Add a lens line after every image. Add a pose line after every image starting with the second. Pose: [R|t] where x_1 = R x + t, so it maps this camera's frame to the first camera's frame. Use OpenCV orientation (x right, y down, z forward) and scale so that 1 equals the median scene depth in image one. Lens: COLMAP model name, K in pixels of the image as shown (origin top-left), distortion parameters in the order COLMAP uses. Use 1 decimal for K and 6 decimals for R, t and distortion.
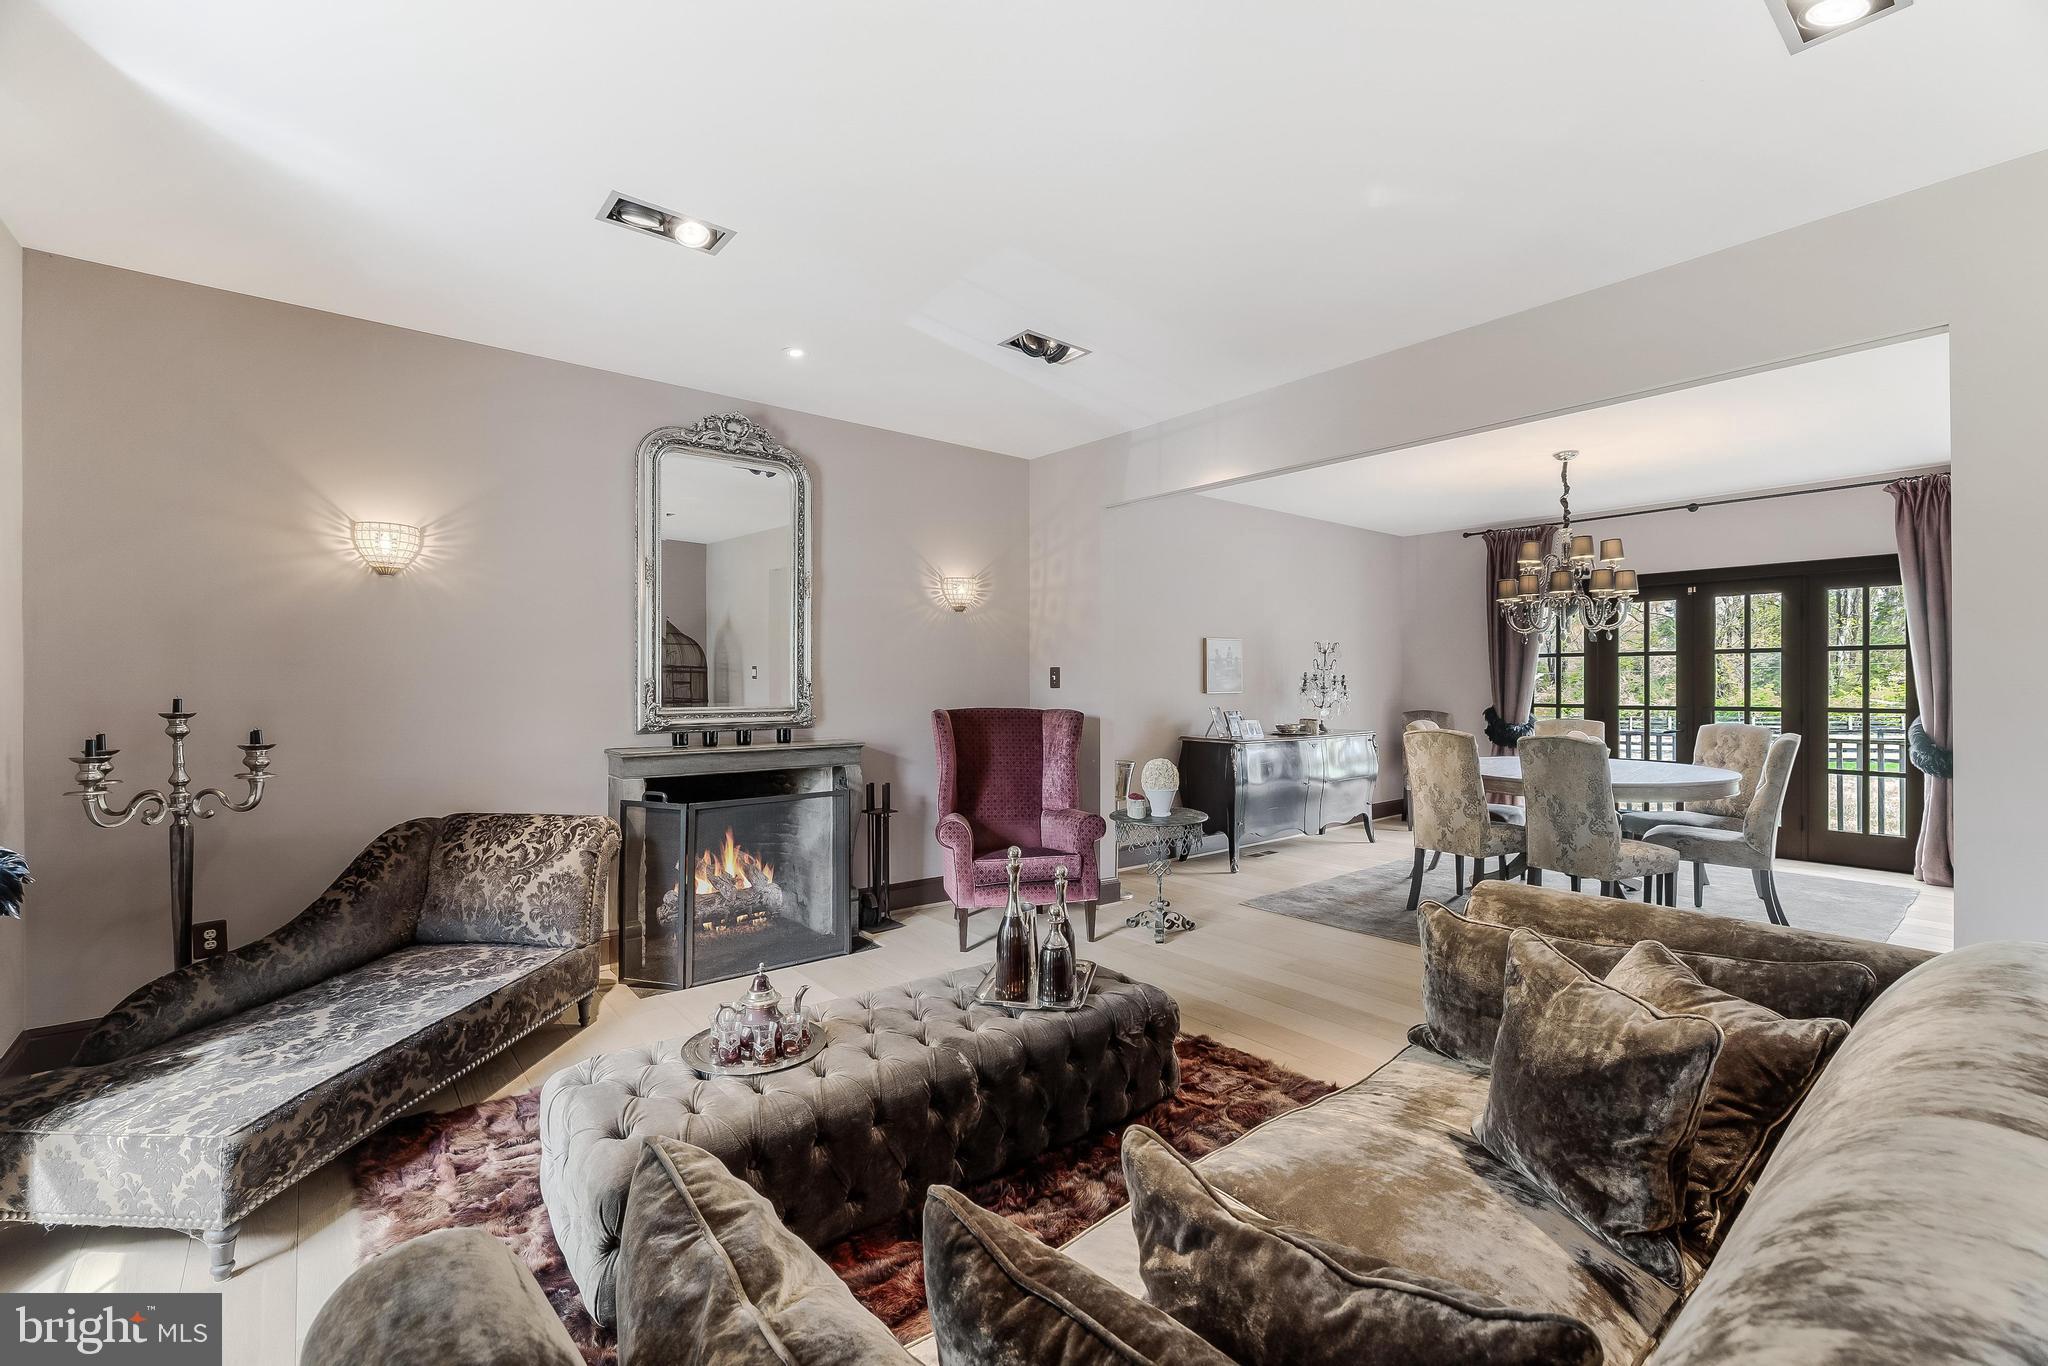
lens RADIAL K [[885.8, 0, 1024.5], [0, 885.8, 680.7], [0, 0, 1]] dist [0.005463, -0.001866]
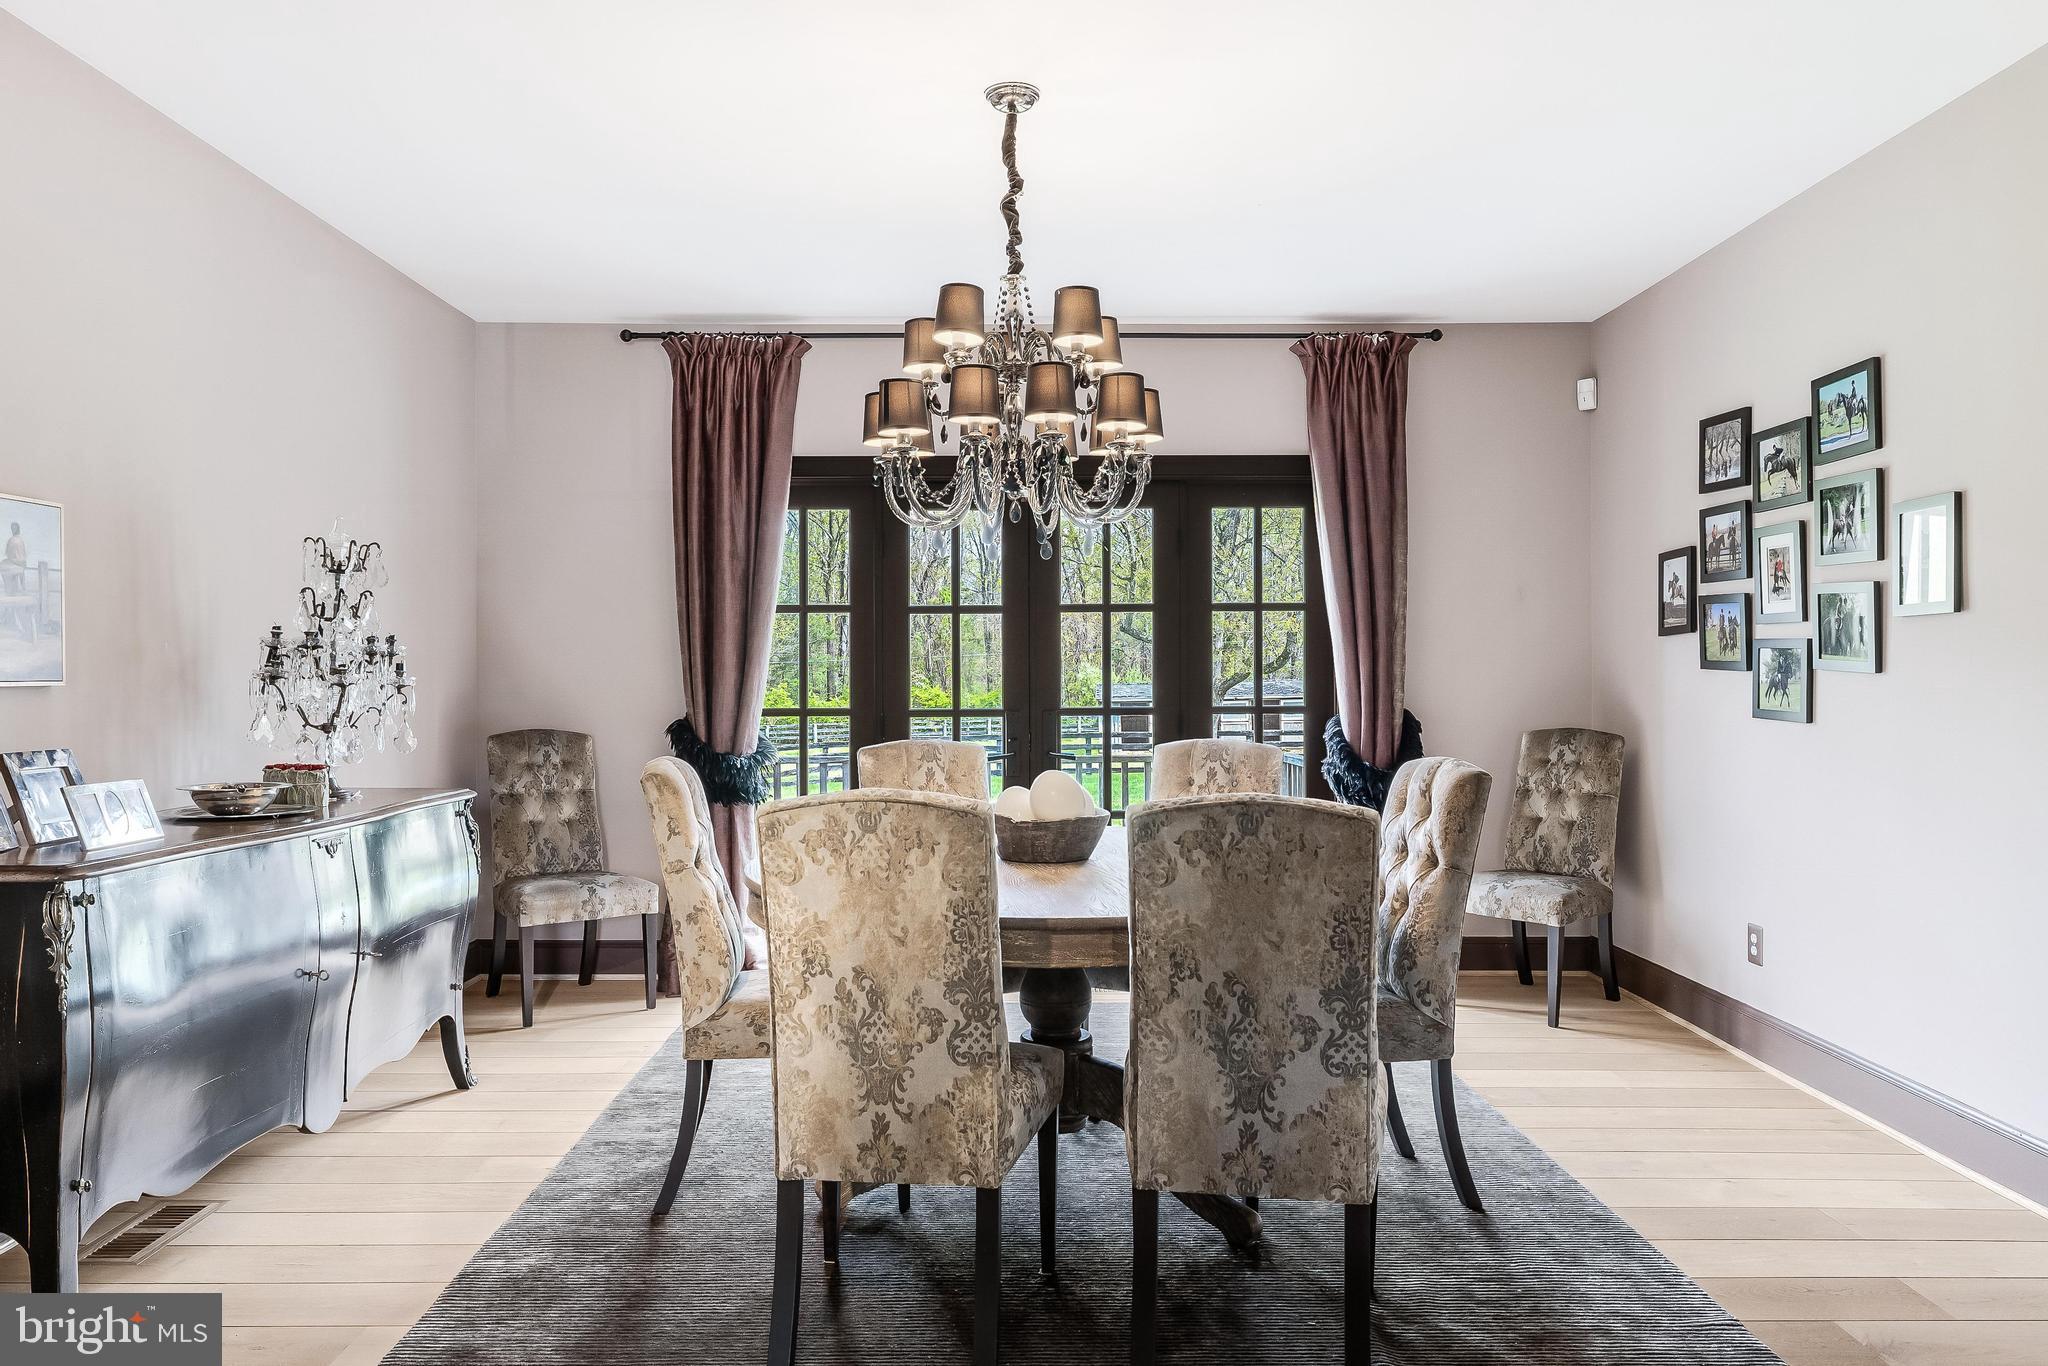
lens RADIAL K [[1402.6, 0, 1024.6], [0, 1402.6, 680.8], [0, 0, 1]] dist [-0.002776, -0.004592]
pose [[0.631529, -0.000318, 0.775352, 0.099984], [-0.000067, 1.000000, 0.000465, 0.013471], [-0.775352, -0.000346, 0.631529, 0.529548]]
